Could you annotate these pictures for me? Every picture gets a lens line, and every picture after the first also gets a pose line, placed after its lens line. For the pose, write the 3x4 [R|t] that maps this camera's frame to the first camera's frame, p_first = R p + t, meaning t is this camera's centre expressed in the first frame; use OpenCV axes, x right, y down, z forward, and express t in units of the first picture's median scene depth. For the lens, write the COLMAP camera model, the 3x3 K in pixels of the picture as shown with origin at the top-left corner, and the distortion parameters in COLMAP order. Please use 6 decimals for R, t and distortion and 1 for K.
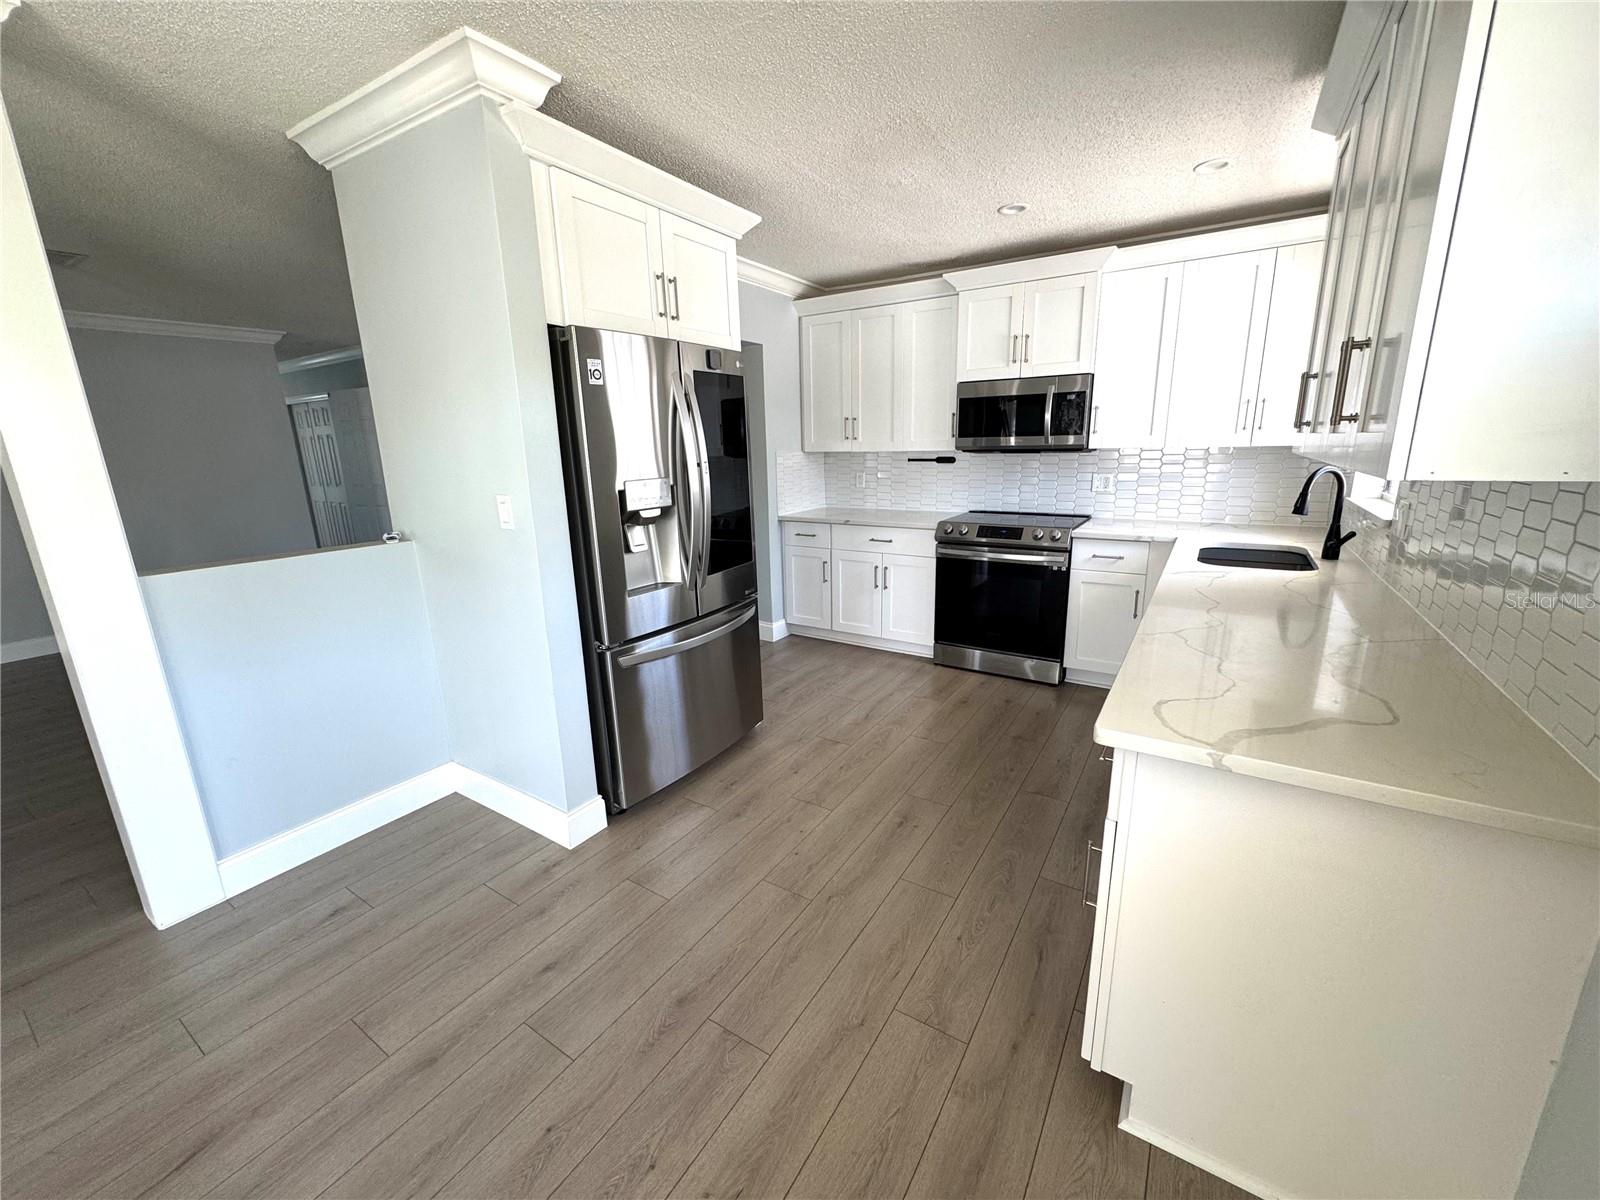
lens RADIAL K [[640.7, 0, 803.4], [0, 640.7, 594.2], [0, 0, 1]] dist [-0.003376, 0.001037]
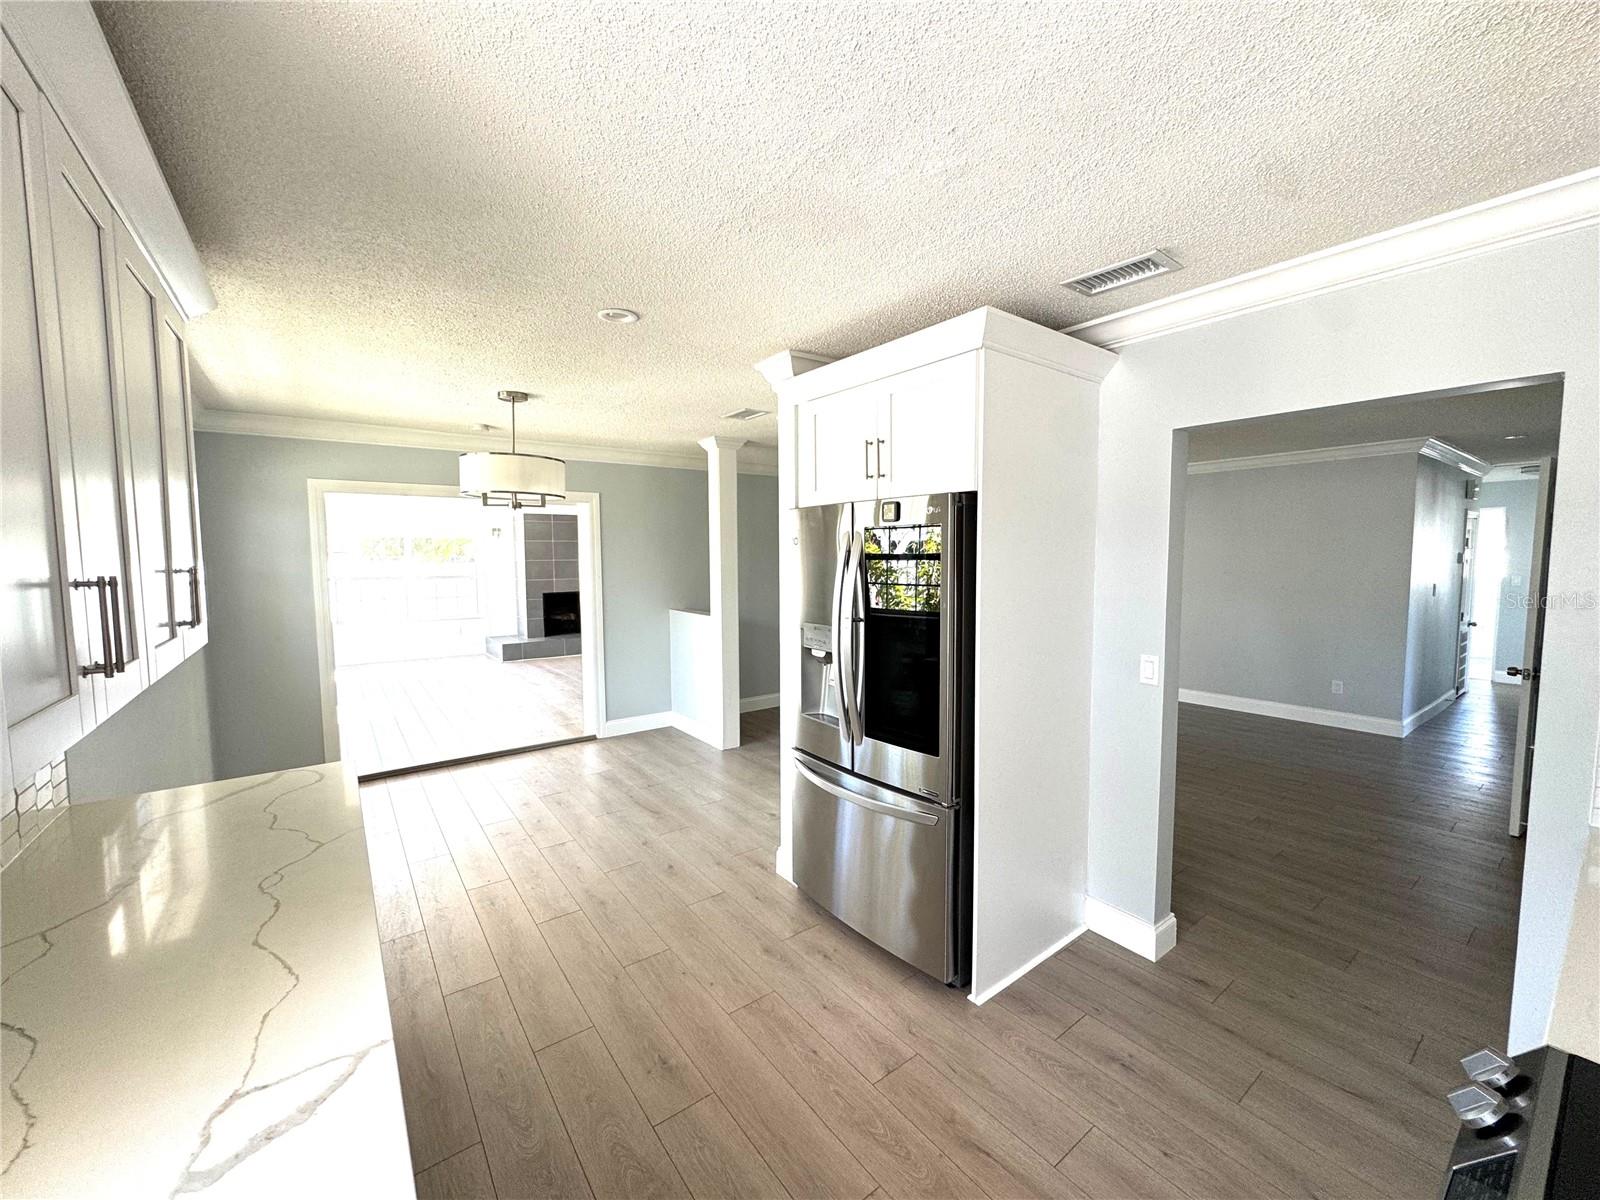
lens RADIAL K [[640.7, 0, 806.7], [0, 640.7, 606.0], [0, 0, 1]] dist [-0.003376, 0.001037]
pose [[-0.358428, 0.095671, -0.928642, 0.759306], [-0.204539, 0.962518, 0.178108, -0.375550], [0.910875, 0.253782, -0.325425, 1.224088]]
